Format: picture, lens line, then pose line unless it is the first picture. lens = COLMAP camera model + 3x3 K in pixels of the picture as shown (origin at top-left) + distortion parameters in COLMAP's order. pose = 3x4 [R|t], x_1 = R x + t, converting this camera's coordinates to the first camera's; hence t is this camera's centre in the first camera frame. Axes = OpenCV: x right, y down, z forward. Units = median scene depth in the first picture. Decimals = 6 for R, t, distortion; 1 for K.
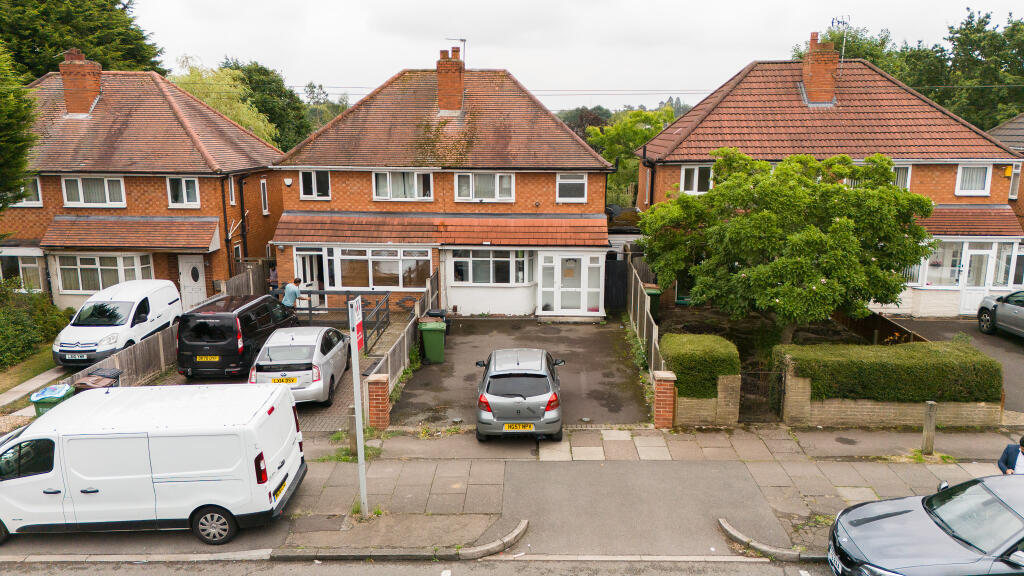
lens RADIAL K [[747.9, 0, 512.0], [0, 747.9, 288.0], [0, 0, 1]] dist [0.090231, -0.092158]
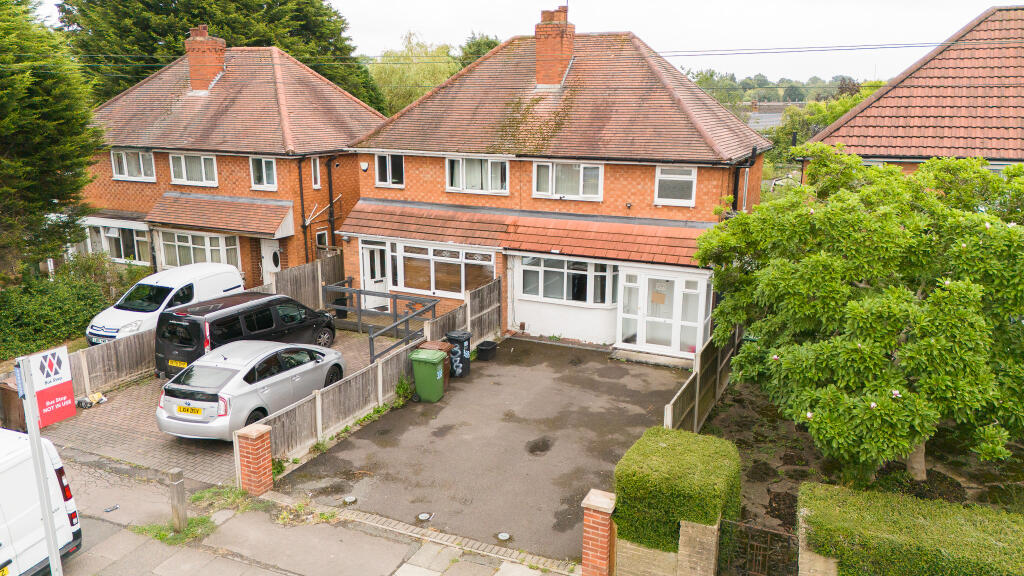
lens RADIAL K [[747.9, 0, 512.0], [0, 747.9, 288.0], [0, 0, 1]] dist [0.090231, -0.092158]
pose [[0.926141, 0.094245, -0.365213, 0.213890], [-0.082089, 0.995434, 0.048709, -0.054566], [0.368135, -0.015131, 0.929649, 0.228789]]
